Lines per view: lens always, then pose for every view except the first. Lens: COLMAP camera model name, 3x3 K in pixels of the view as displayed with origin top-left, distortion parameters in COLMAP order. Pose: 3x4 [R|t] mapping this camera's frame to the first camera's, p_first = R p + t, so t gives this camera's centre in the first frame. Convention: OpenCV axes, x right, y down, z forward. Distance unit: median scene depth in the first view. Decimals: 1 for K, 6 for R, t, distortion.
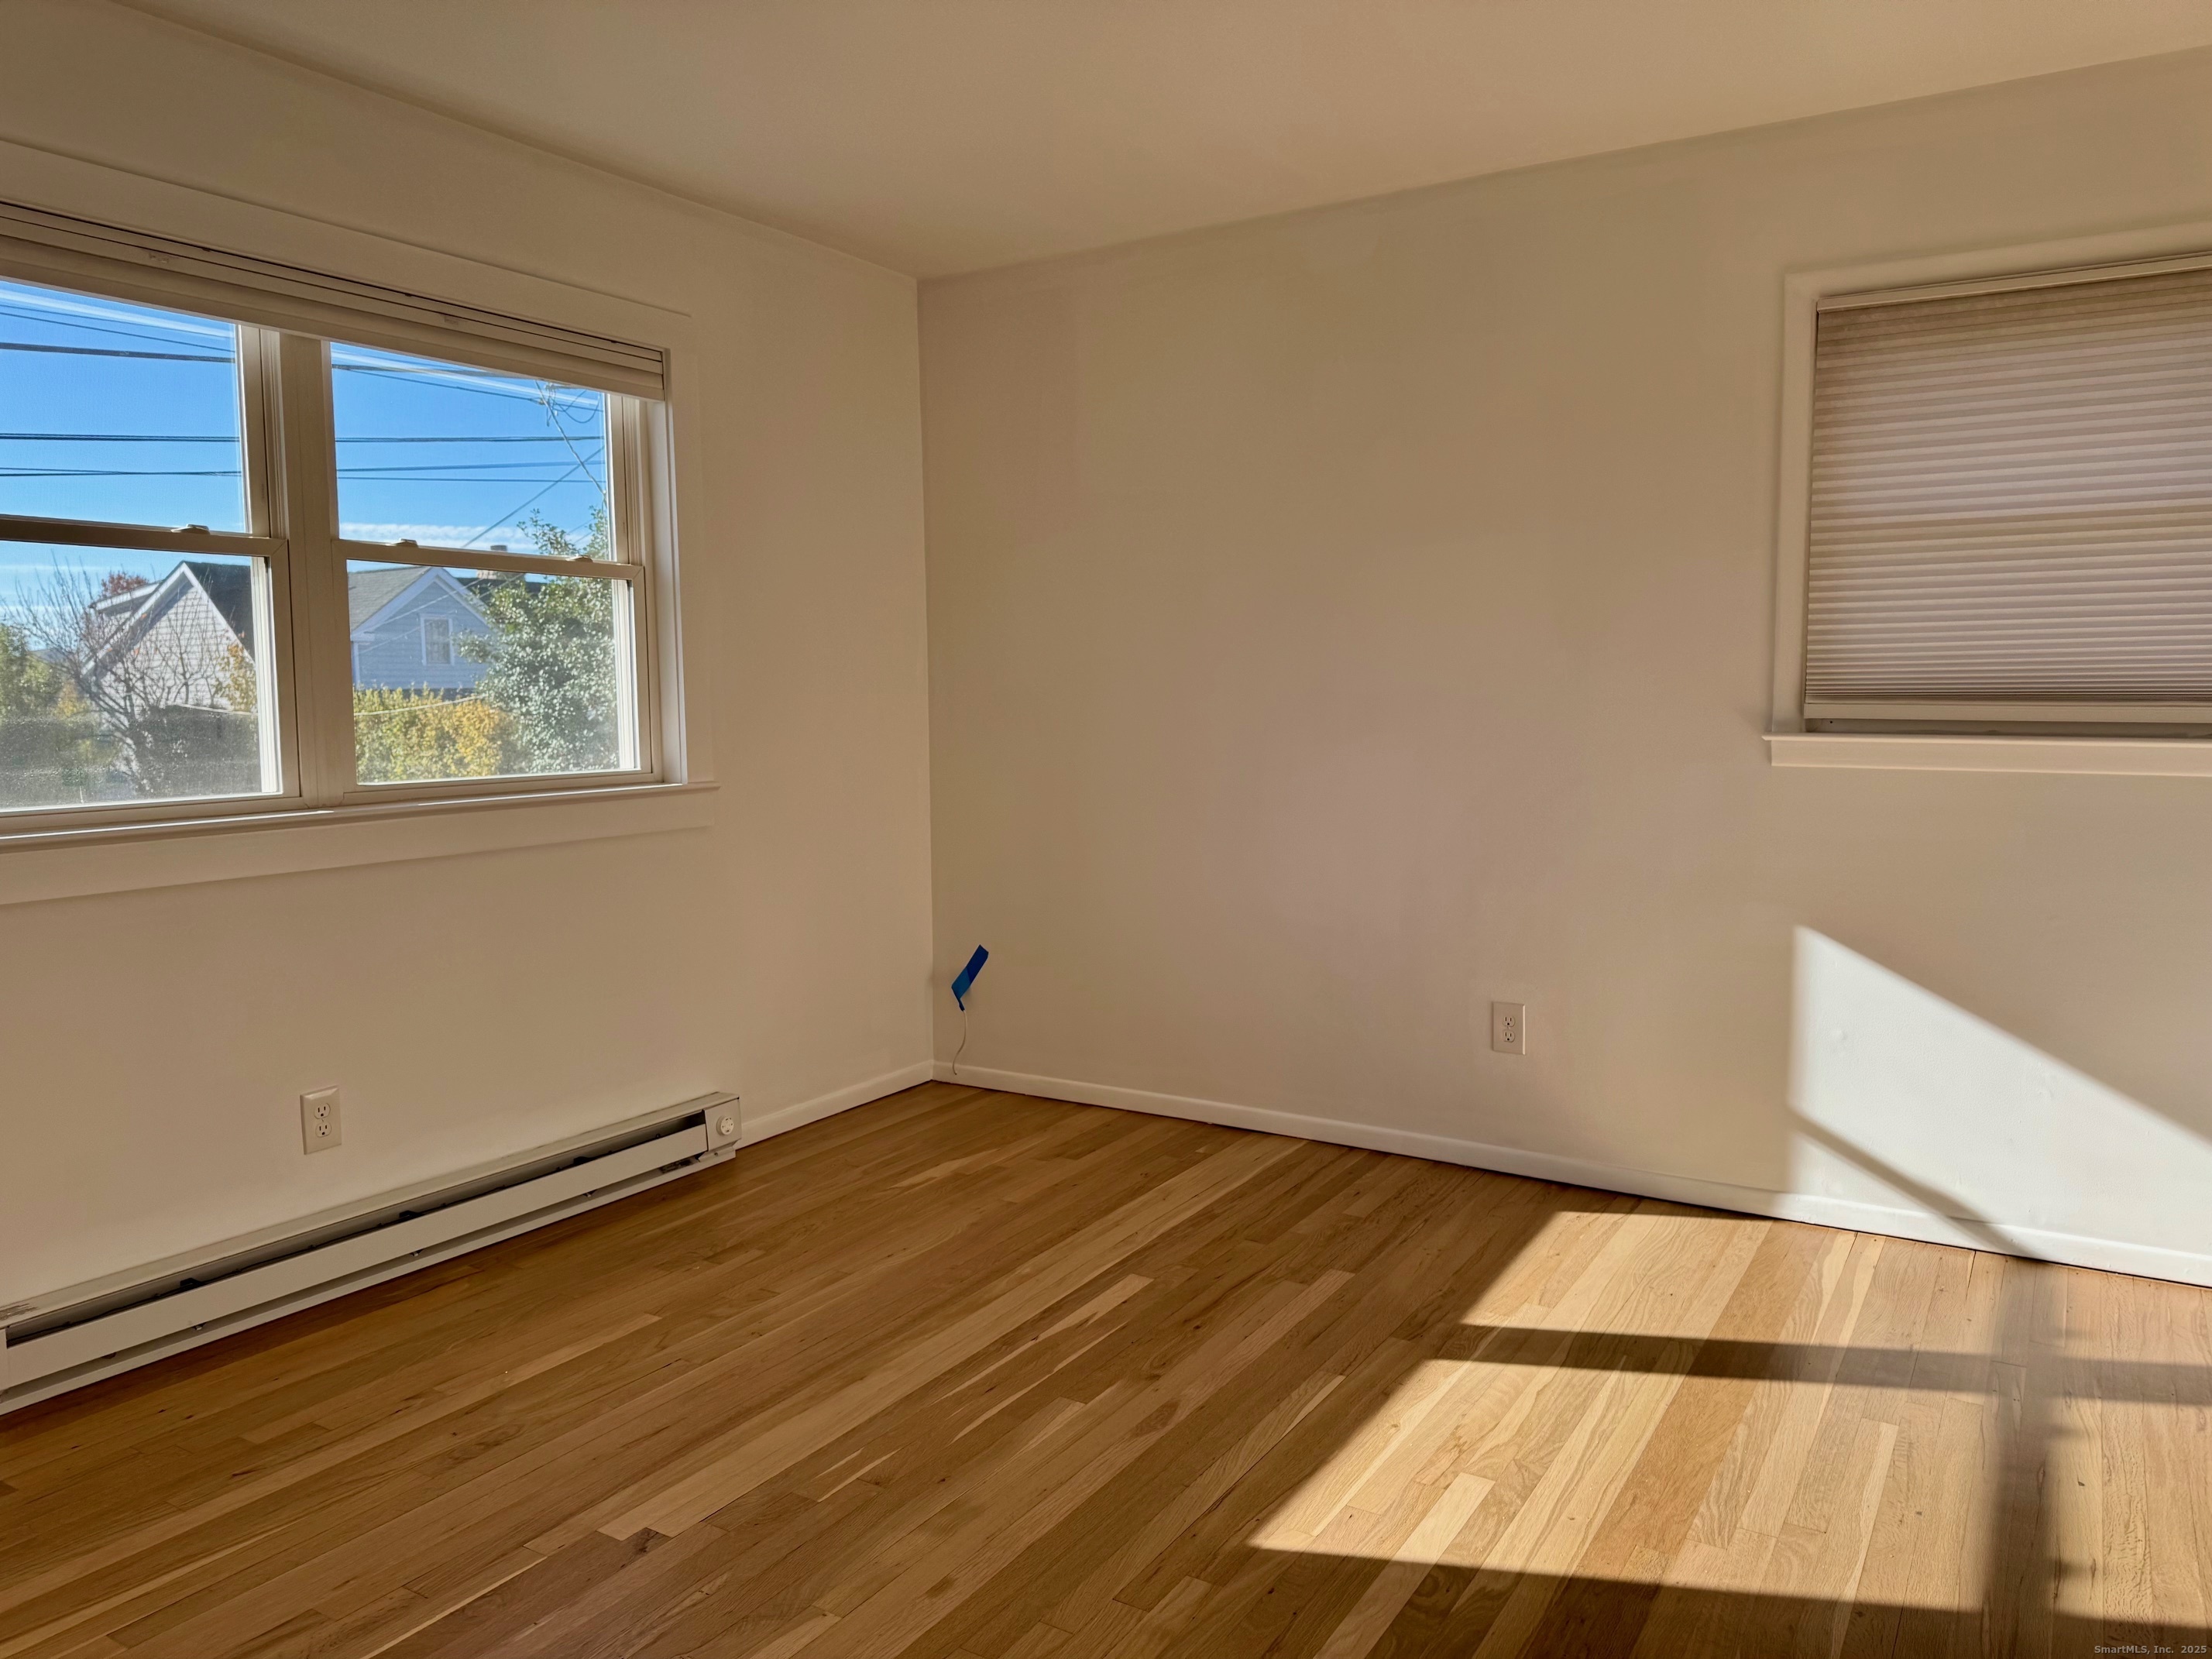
lens RADIAL K [[1542.3, 0, 1109.2], [0, 1542.3, 835.2], [0, 0, 1]] dist [0.131298, -0.265695]
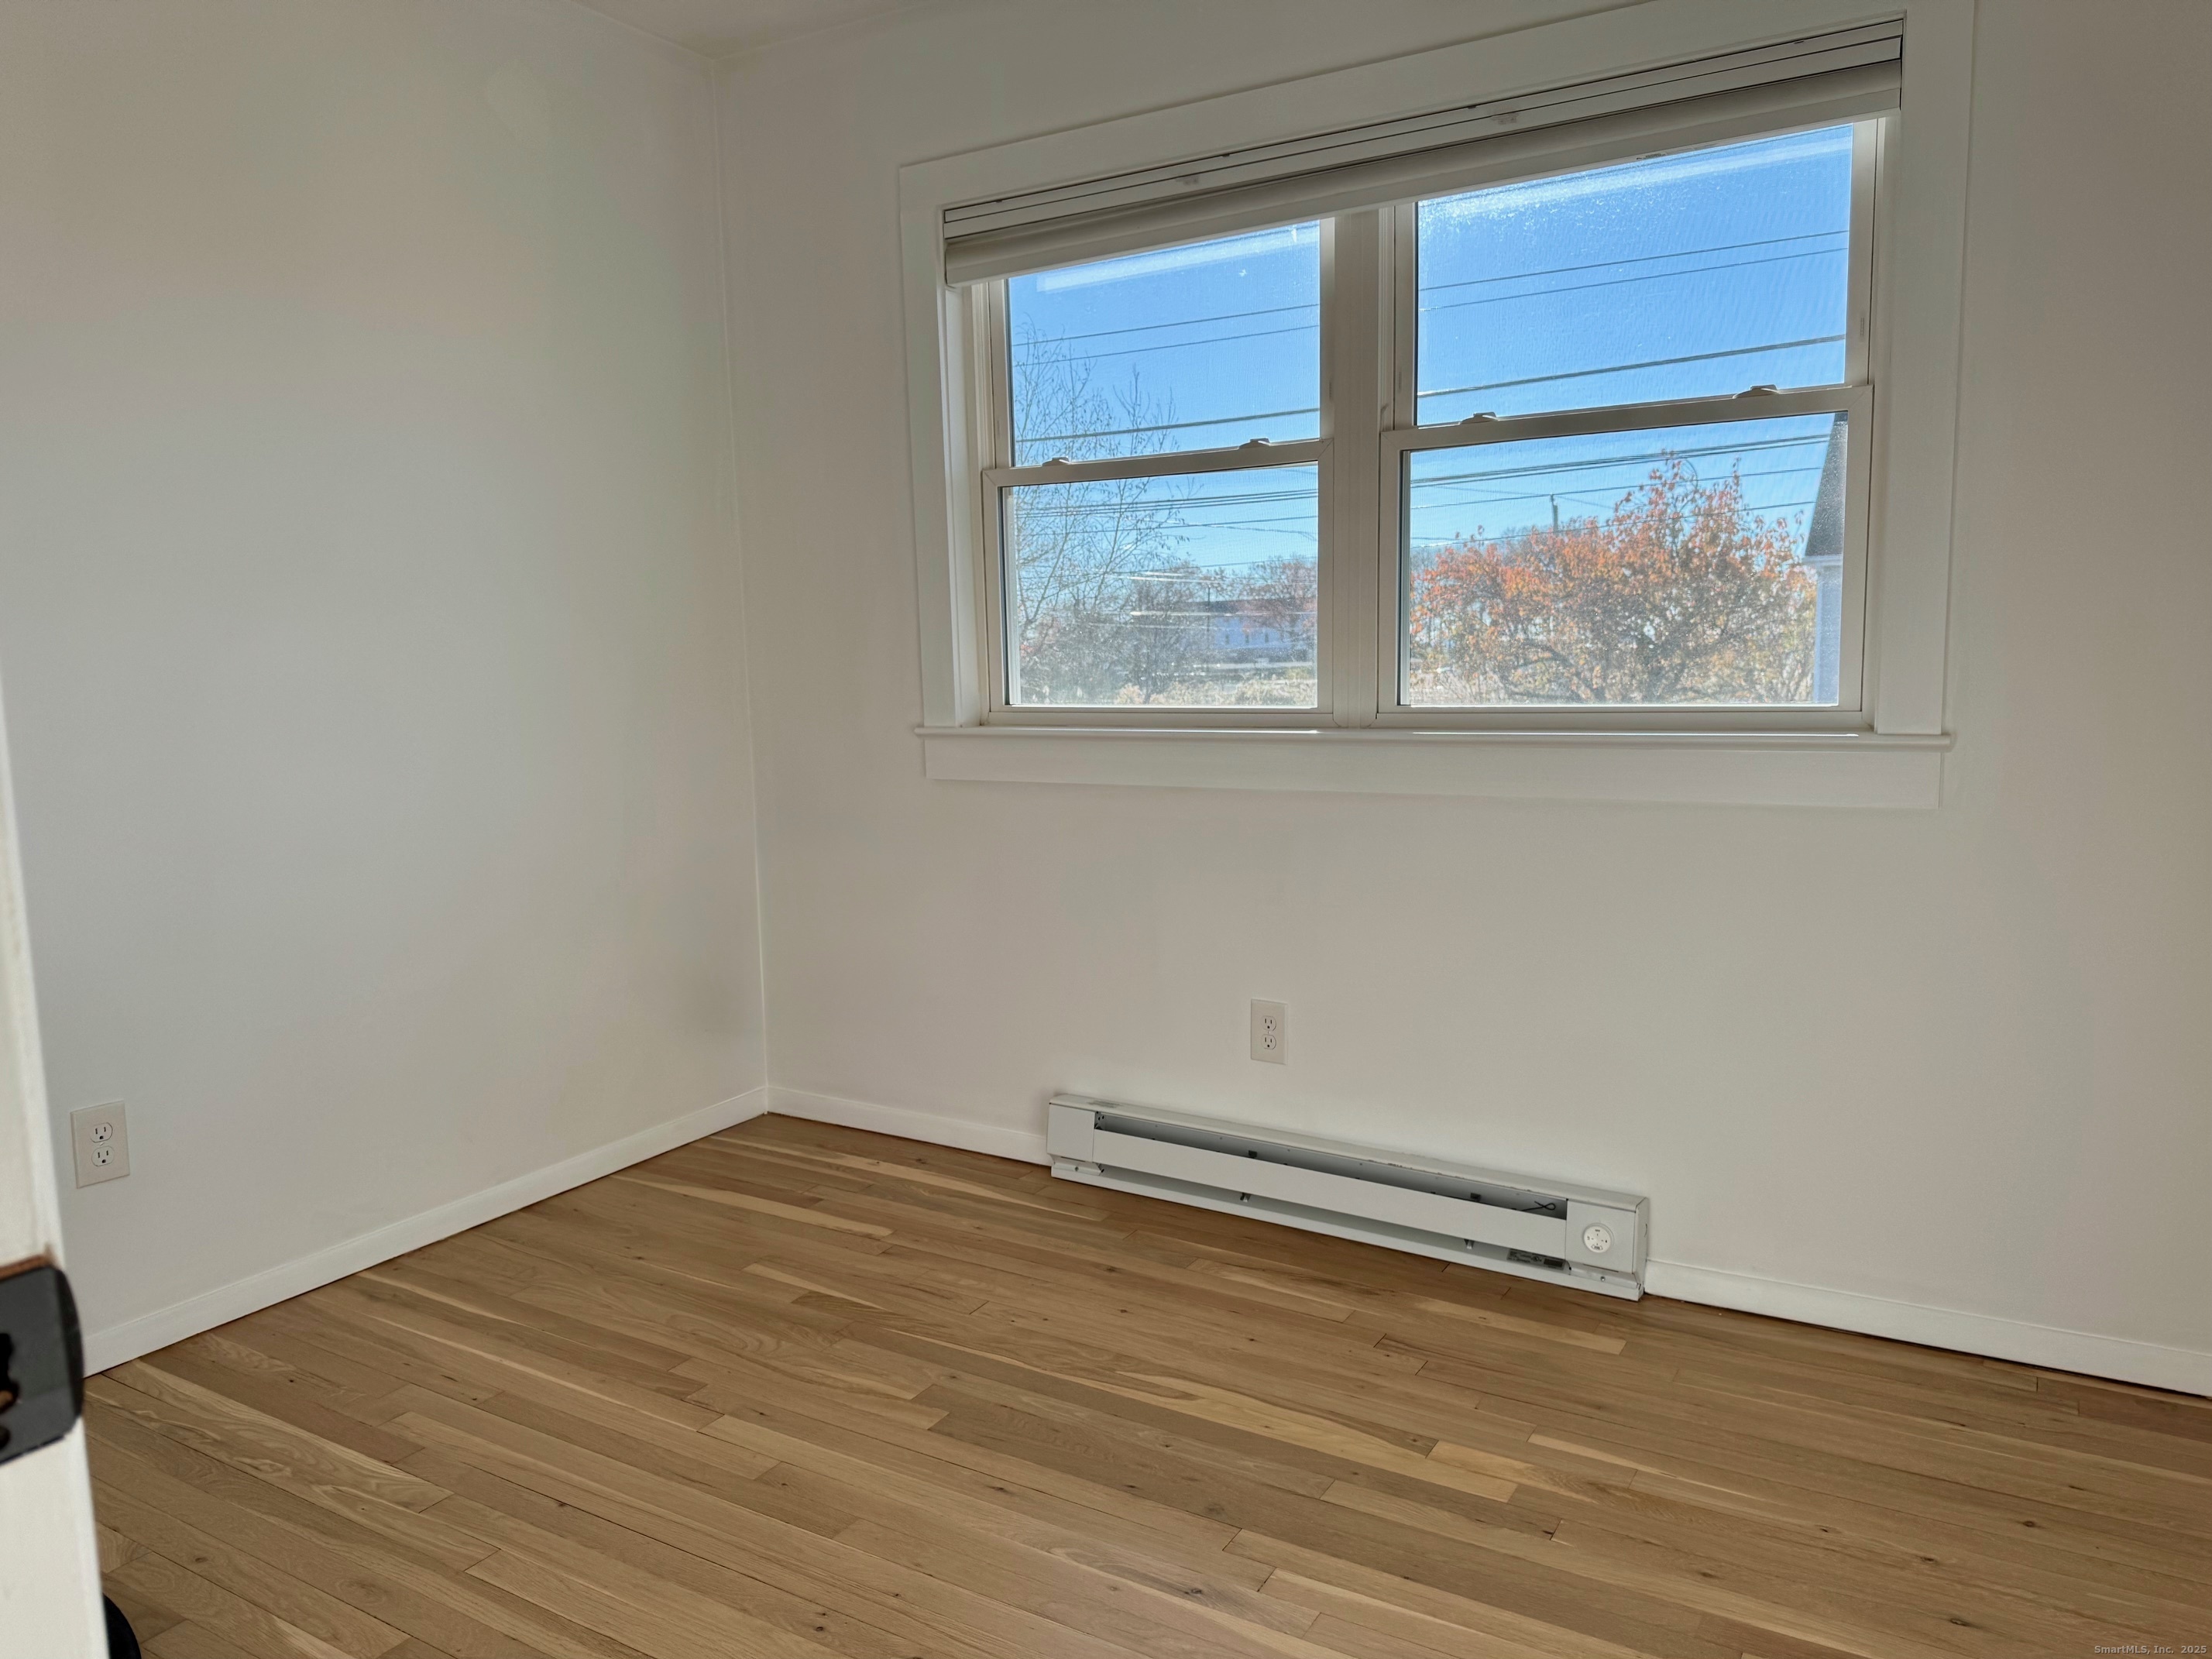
lens RADIAL K [[1542.3, 0, 1109.2], [0, 1542.3, 835.2], [0, 0, 1]] dist [0.131298, -0.265695]
pose [[-0.066248, 0.146983, -0.986918, 0.421014], [-0.060660, 0.986668, 0.151017, -0.078780], [0.995958, 0.069871, -0.056448, 0.838322]]
